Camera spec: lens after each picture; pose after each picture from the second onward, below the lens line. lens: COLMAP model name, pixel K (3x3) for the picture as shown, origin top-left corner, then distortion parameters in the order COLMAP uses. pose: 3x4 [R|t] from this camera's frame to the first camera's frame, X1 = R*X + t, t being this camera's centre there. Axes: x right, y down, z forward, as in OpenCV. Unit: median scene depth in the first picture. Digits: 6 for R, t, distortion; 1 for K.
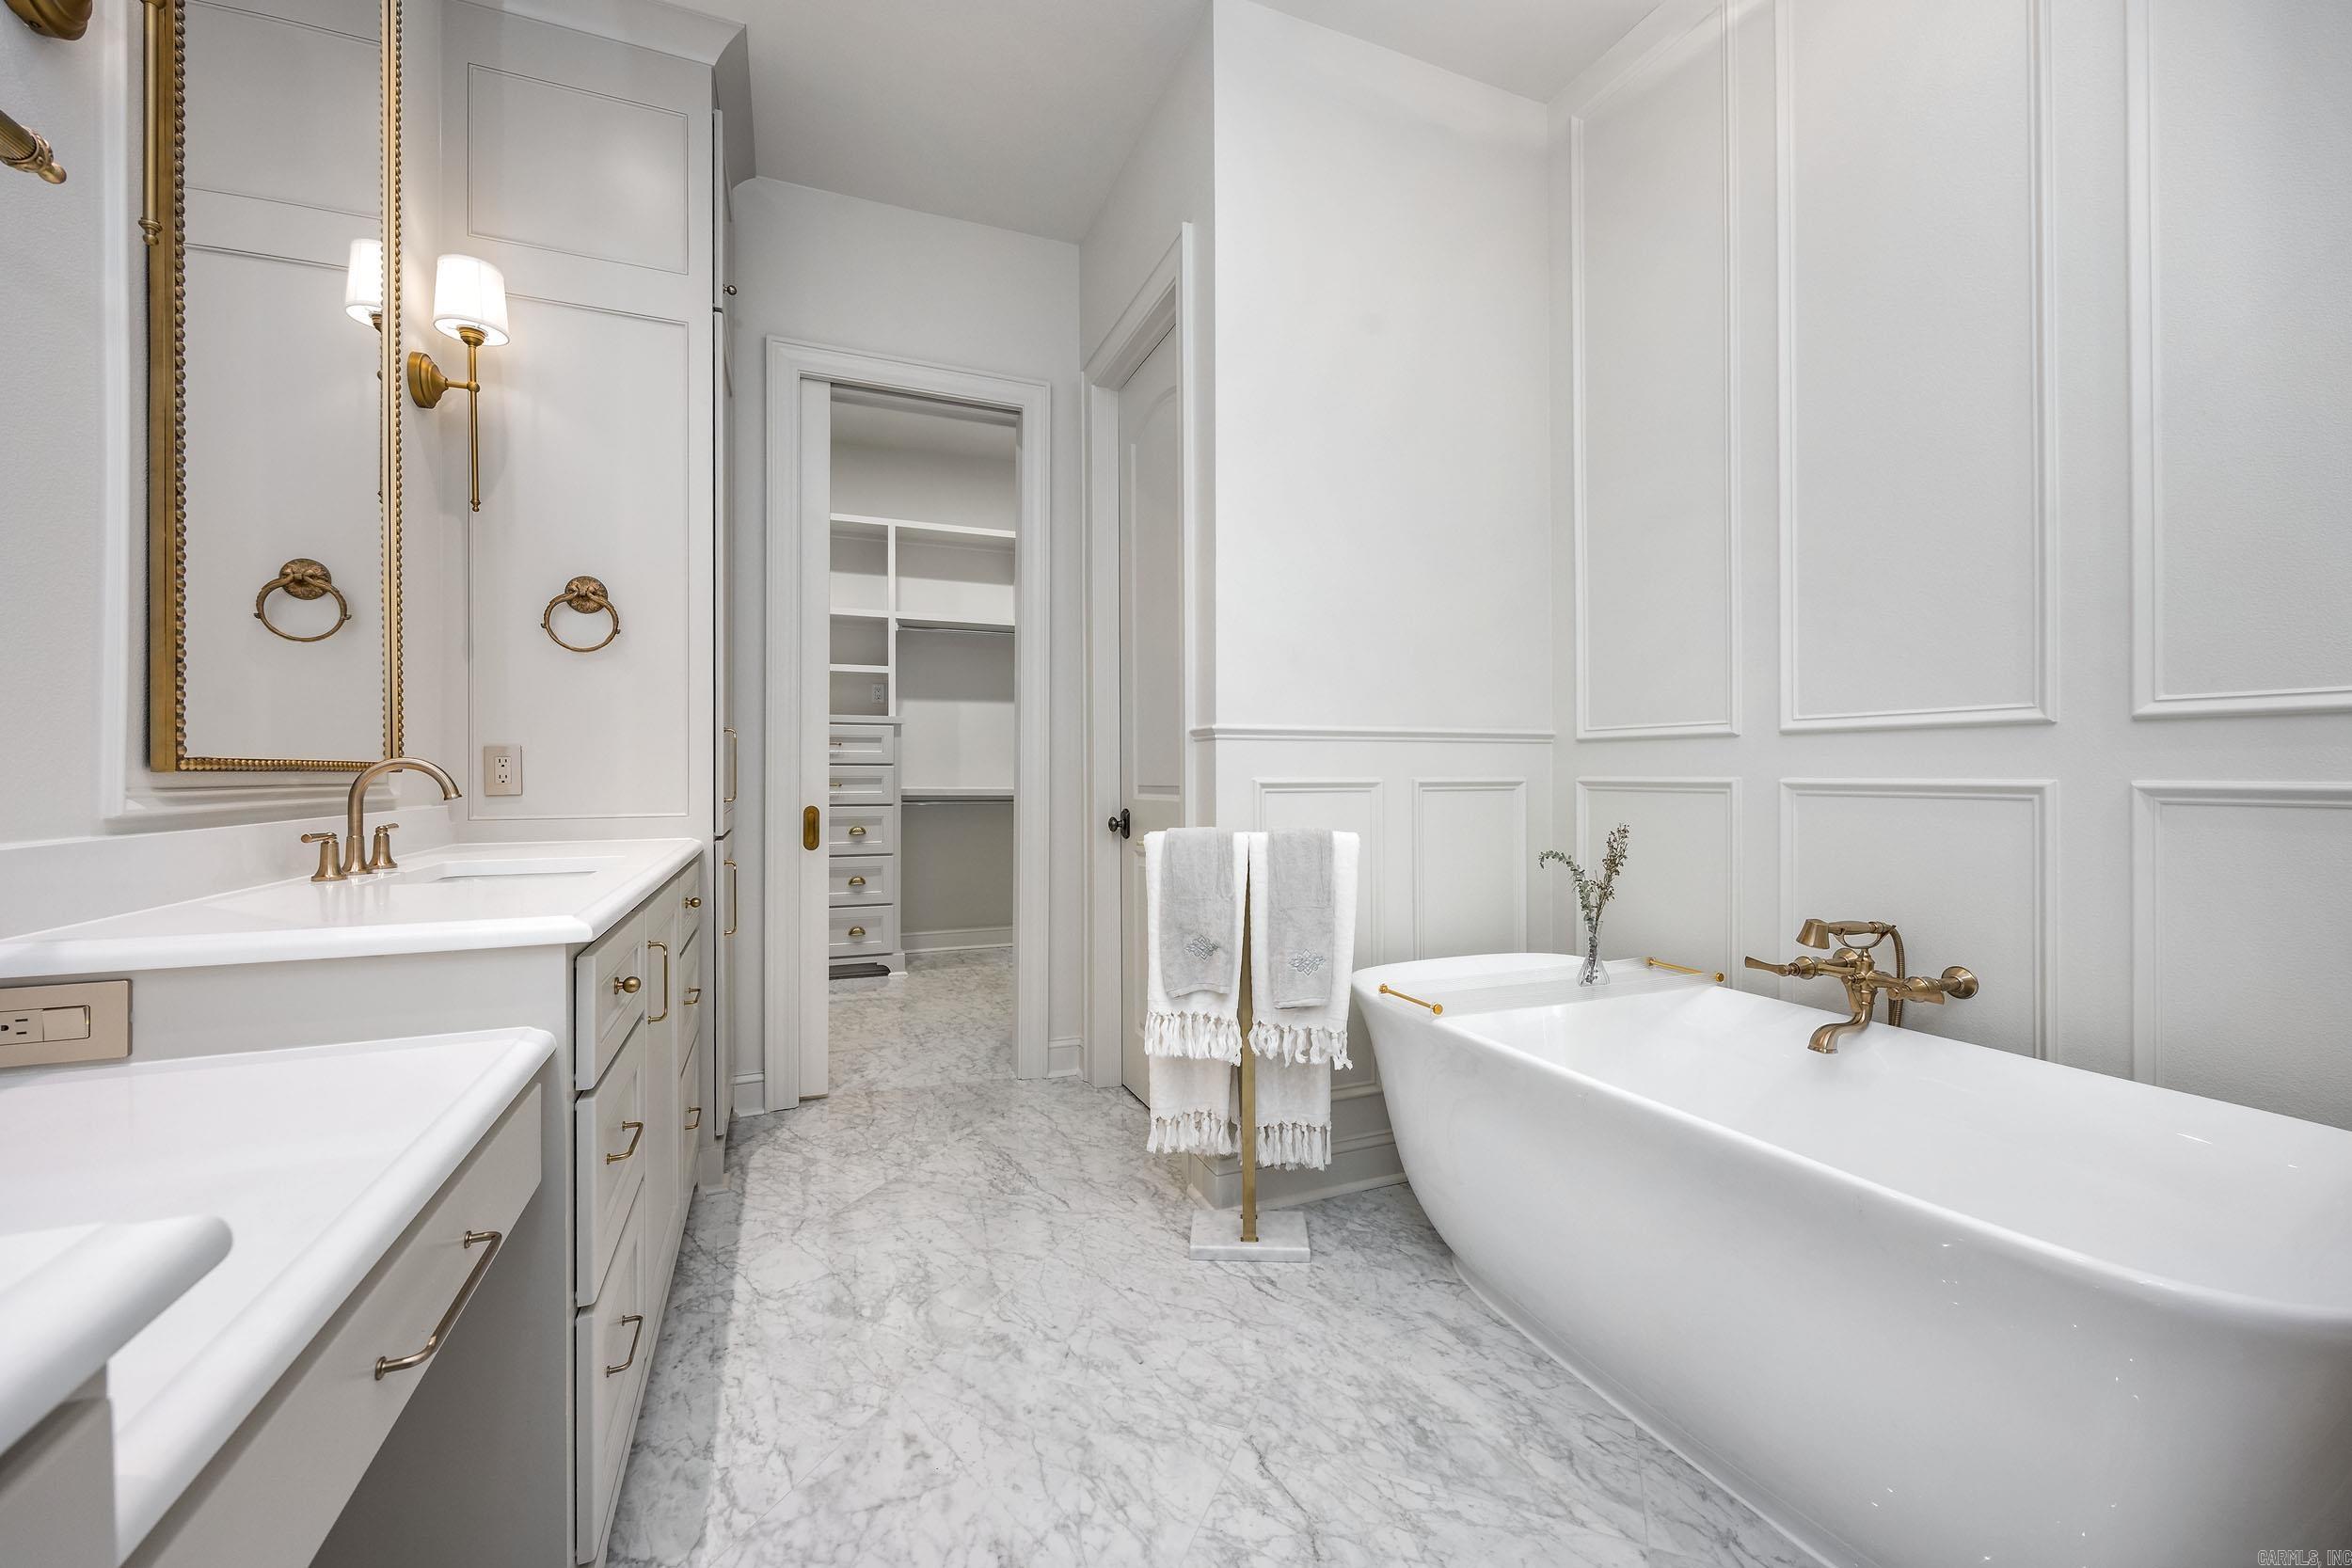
lens RADIAL K [[907.8, 0, 1185.6], [0, 907.8, 775.1], [0, 0, 1]] dist [-0.000146, 0.000101]
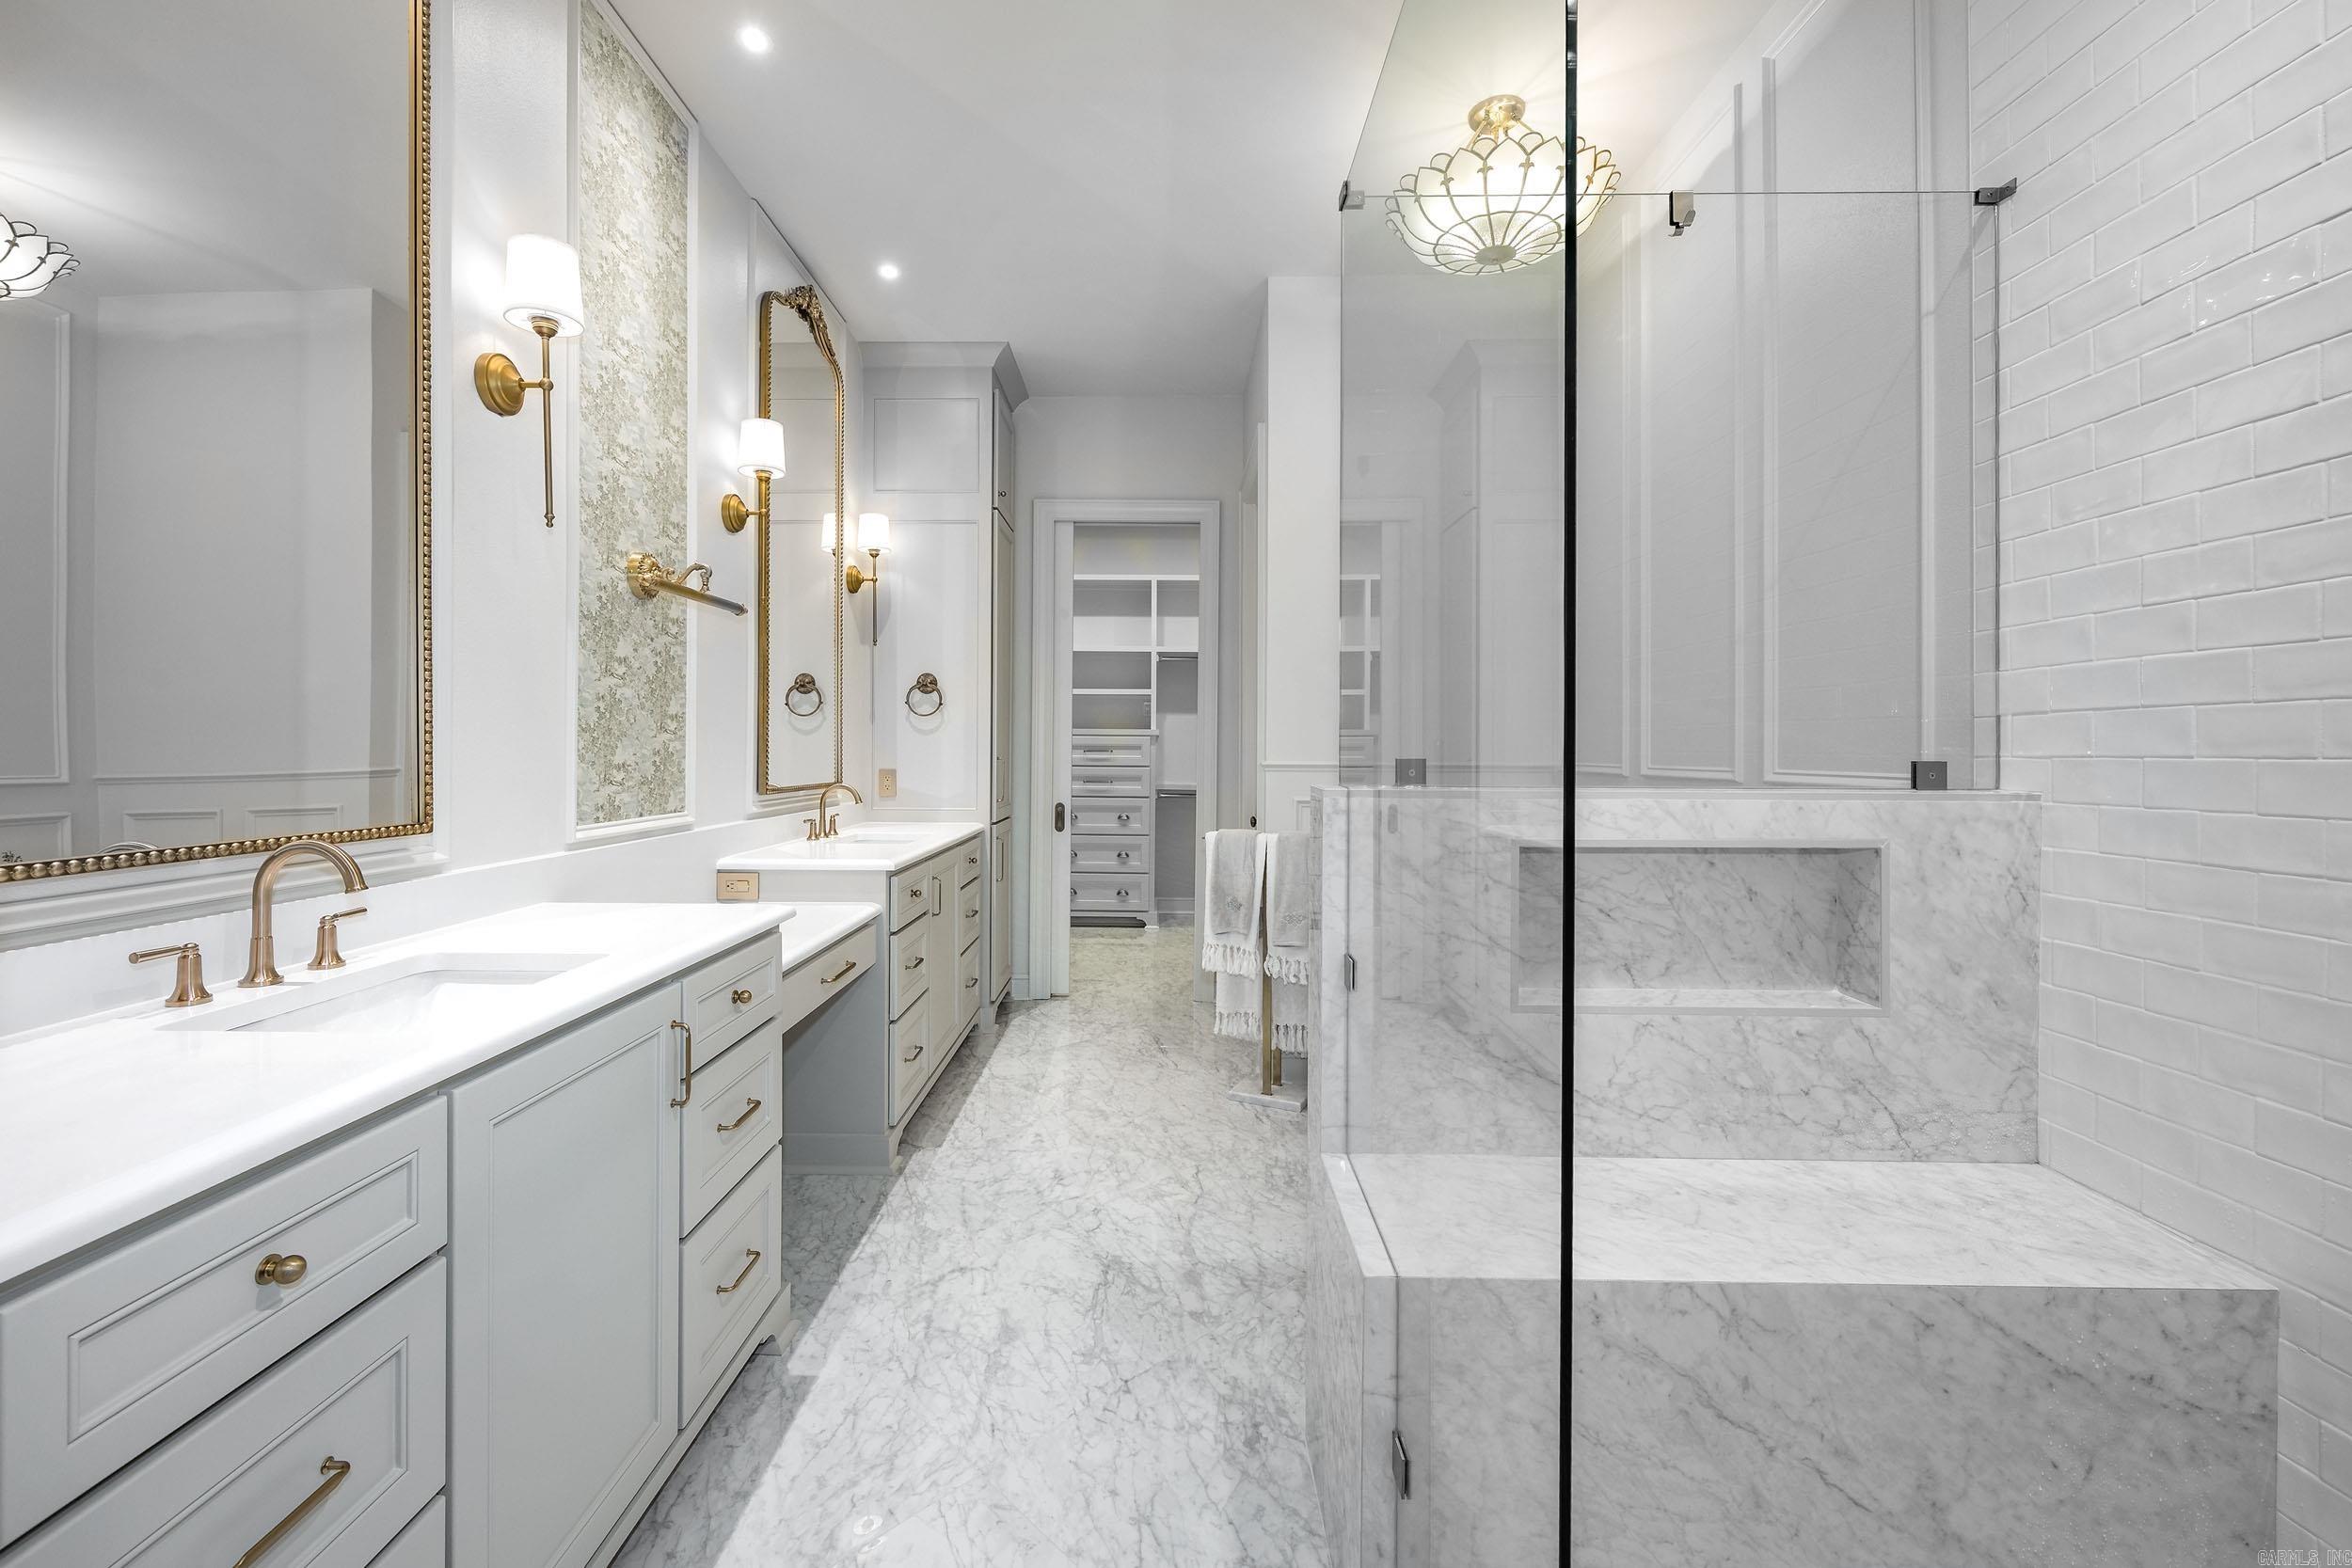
lens RADIAL K [[956.5, 0, 1162.4], [0, 956.5, 752.7], [0, 0, 1]] dist [-0.000078, 0.000027]
pose [[0.917741, 0.007342, -0.397111, 0.560723], [-0.007457, 0.999971, 0.001256, -0.077598], [0.397109, 0.001808, 0.917770, -0.590139]]
